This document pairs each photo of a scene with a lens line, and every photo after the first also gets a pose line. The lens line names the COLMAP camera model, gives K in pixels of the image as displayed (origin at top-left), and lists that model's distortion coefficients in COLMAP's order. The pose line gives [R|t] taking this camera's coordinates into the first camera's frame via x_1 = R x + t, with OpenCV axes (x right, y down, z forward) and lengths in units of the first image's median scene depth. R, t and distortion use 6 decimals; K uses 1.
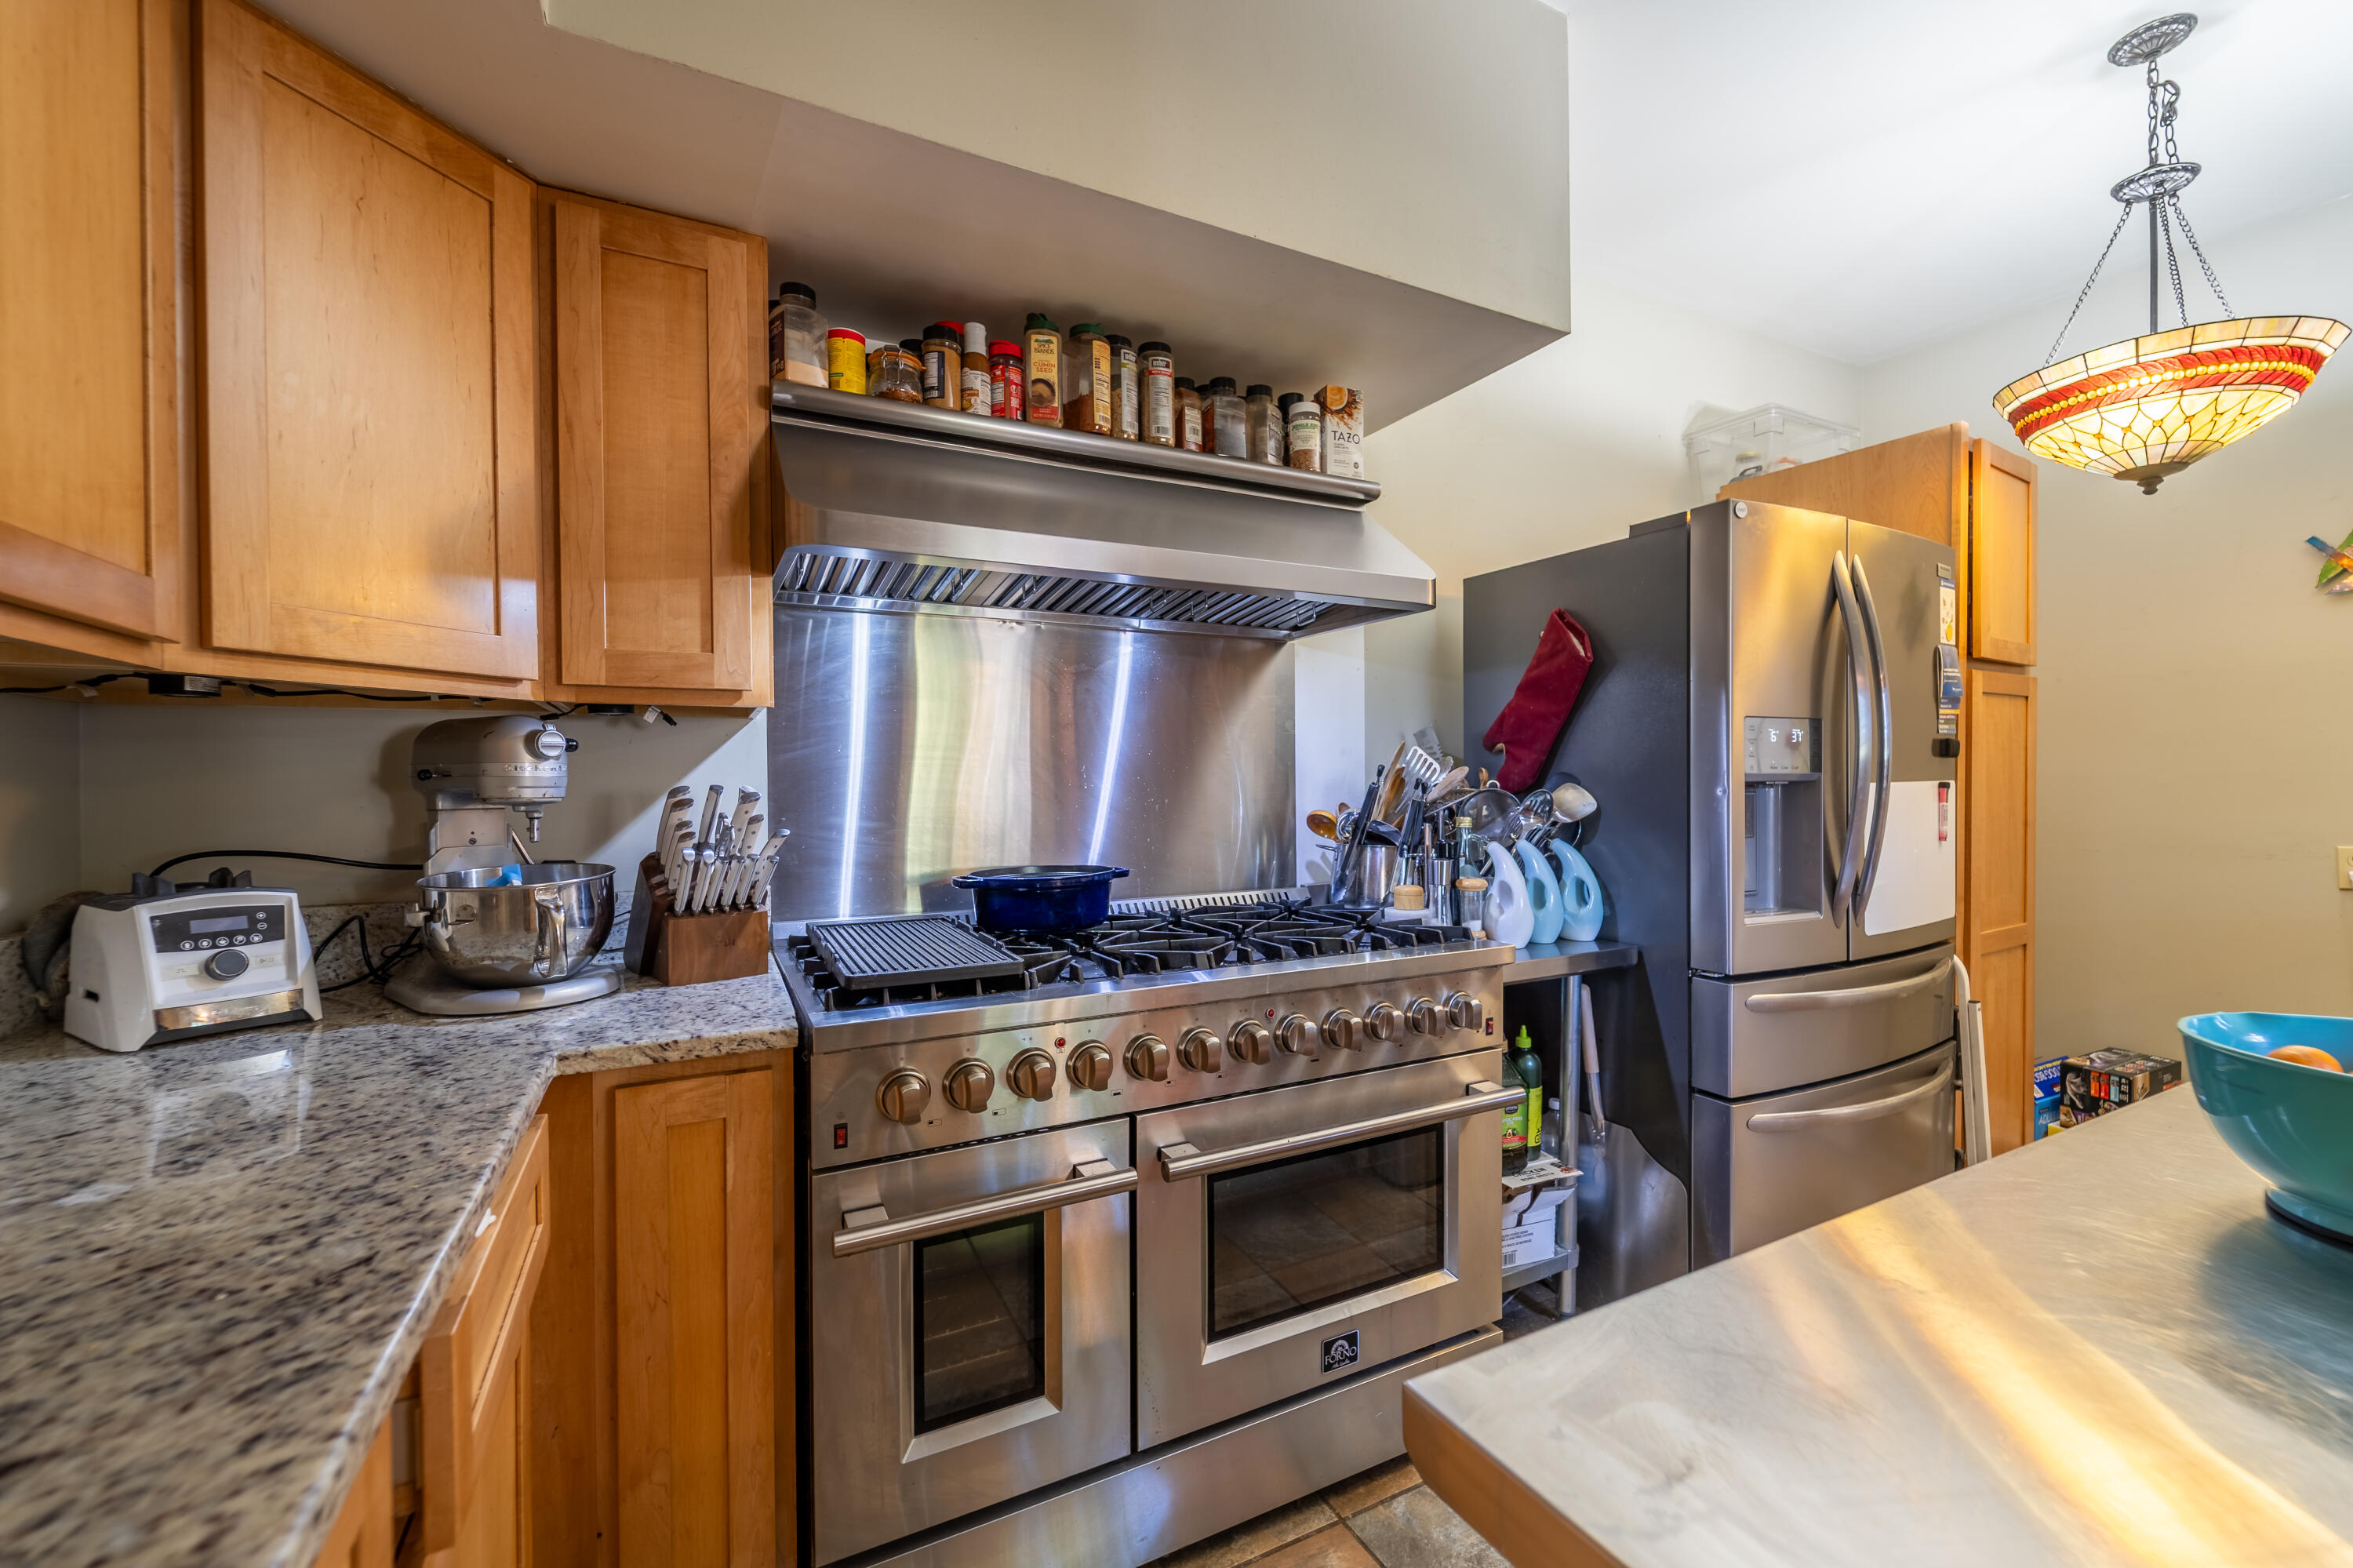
lens RADIAL K [[953.8, 0, 1179.8], [0, 953.8, 788.1], [0, 0, 1]] dist [0.000874, -0.001314]
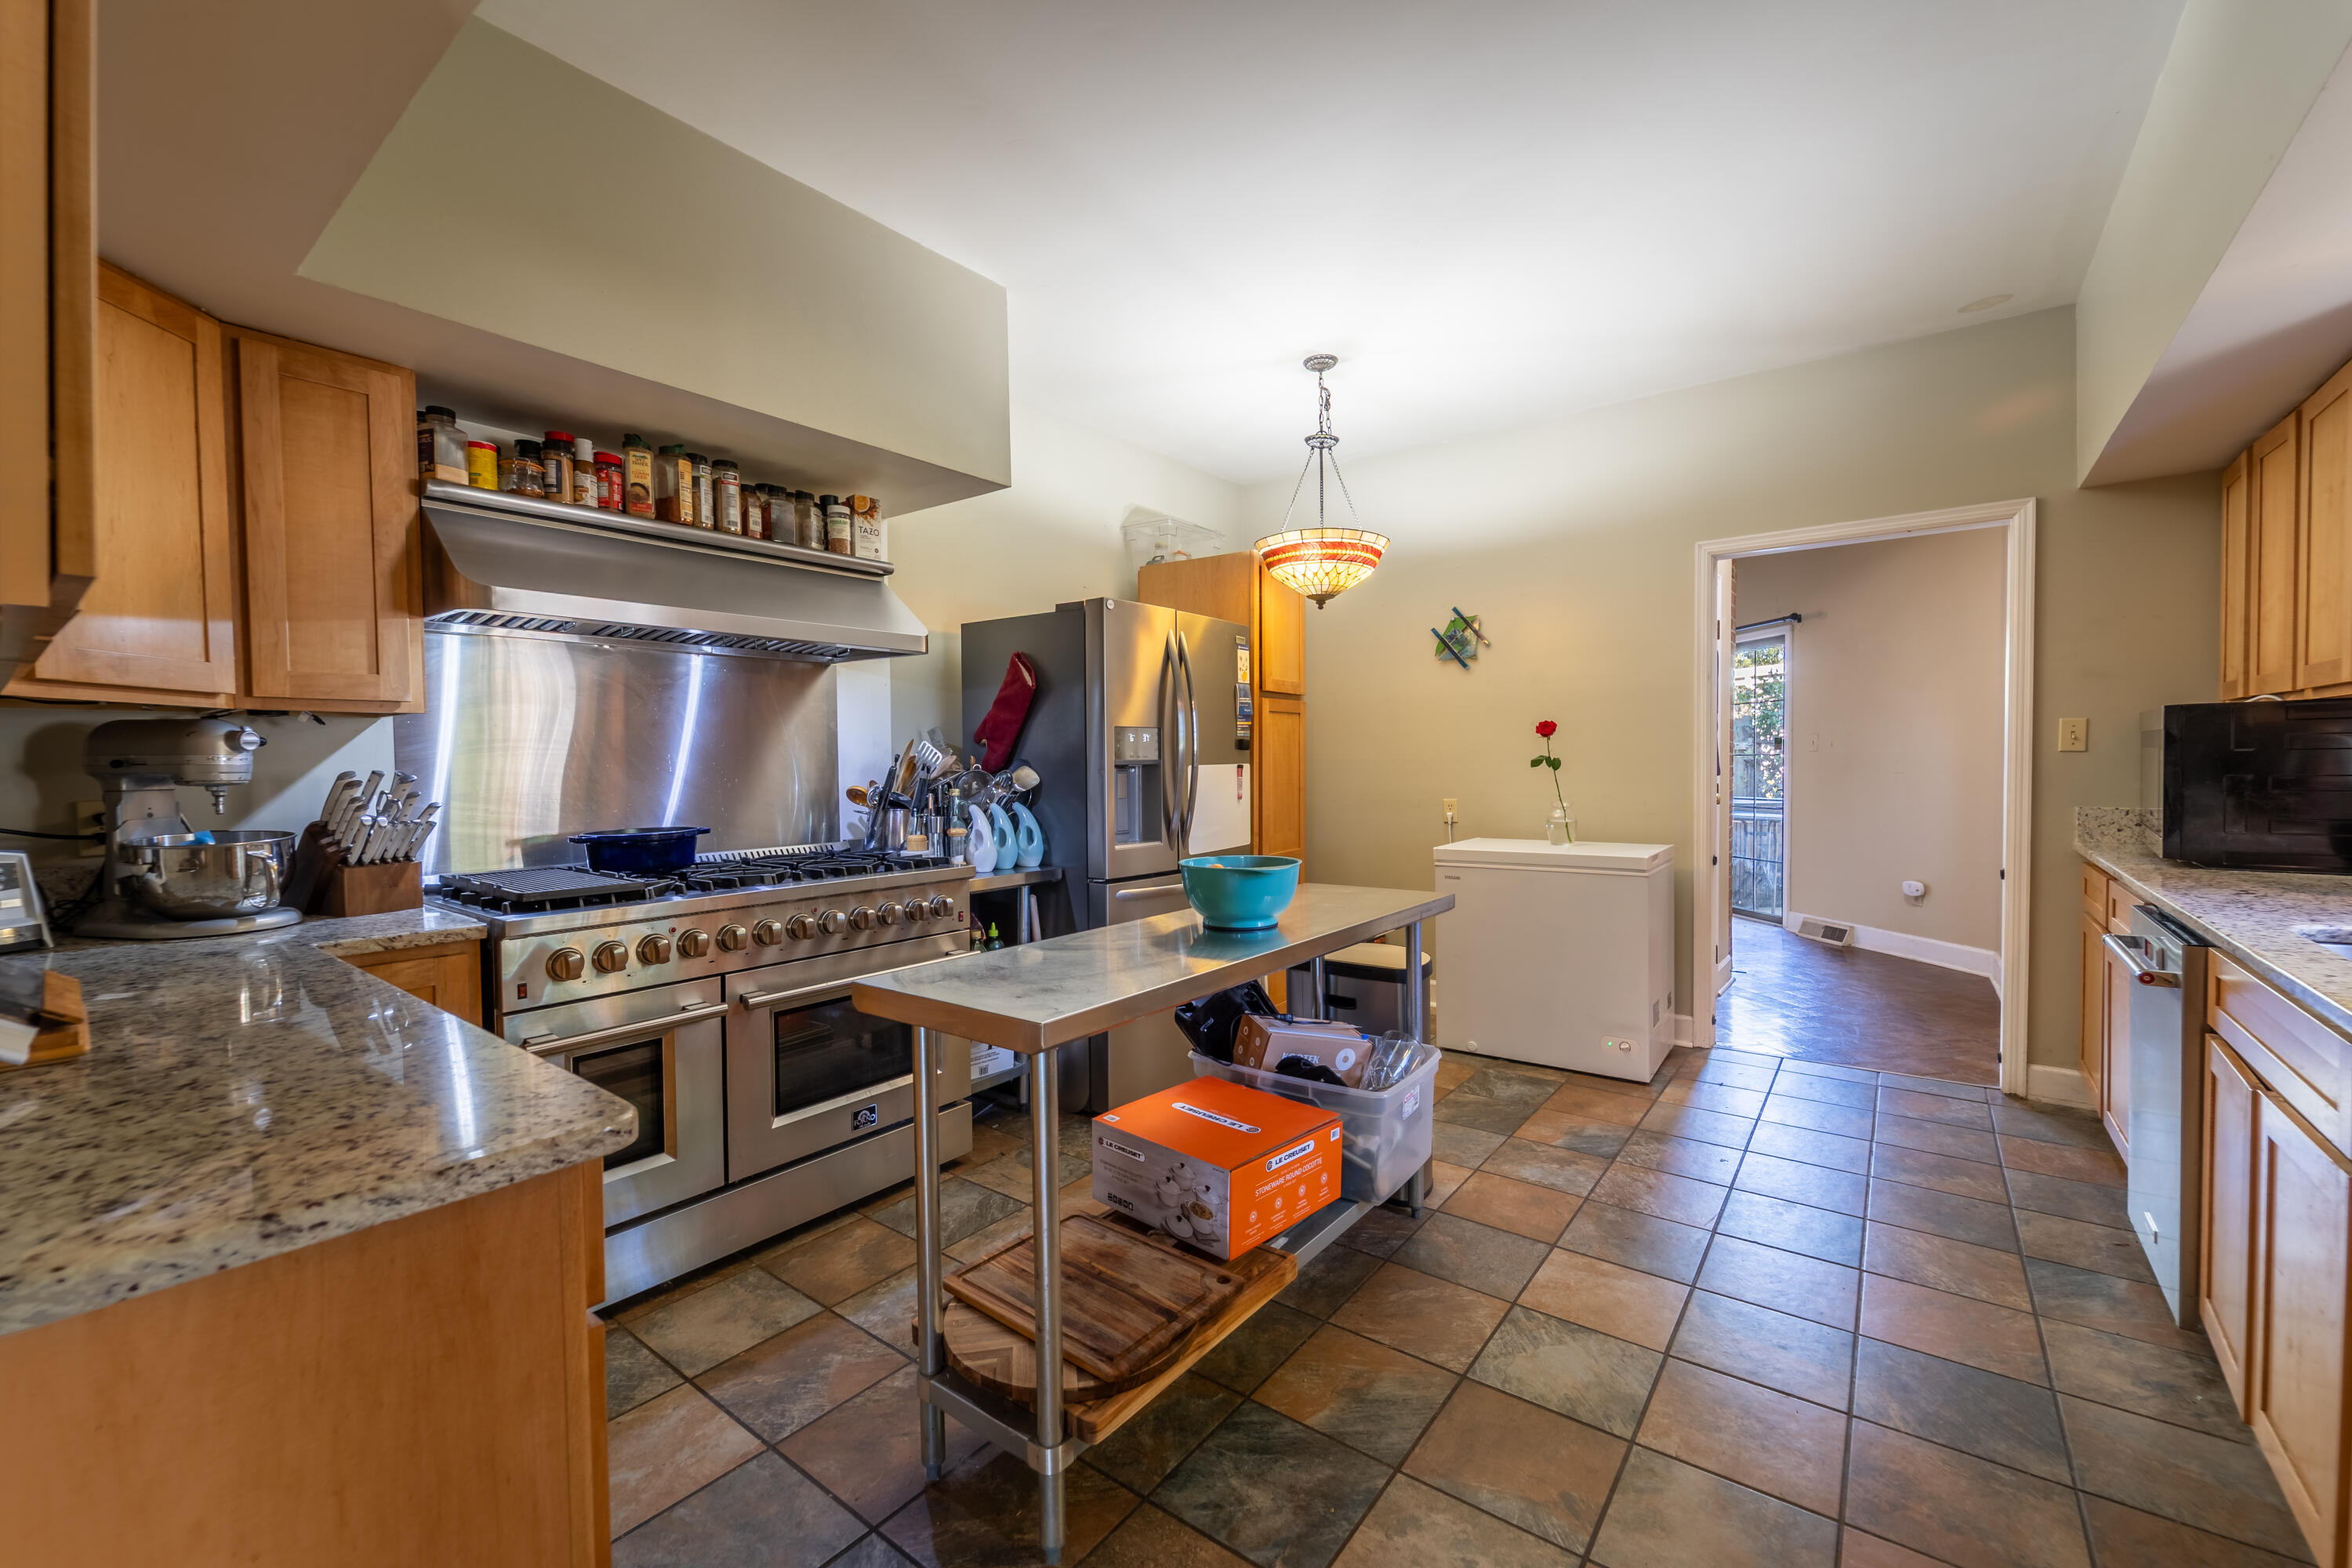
lens RADIAL K [[953.4, 0, 1181.0], [0, 953.4, 787.8], [0, 0, 1]] dist [0.000874, -0.001314]
pose [[0.904779, -0.013643, 0.425662, -0.024626], [0.006247, 0.999804, 0.018768, 0.002991], [-0.425835, -0.014322, 0.904688, -0.628392]]
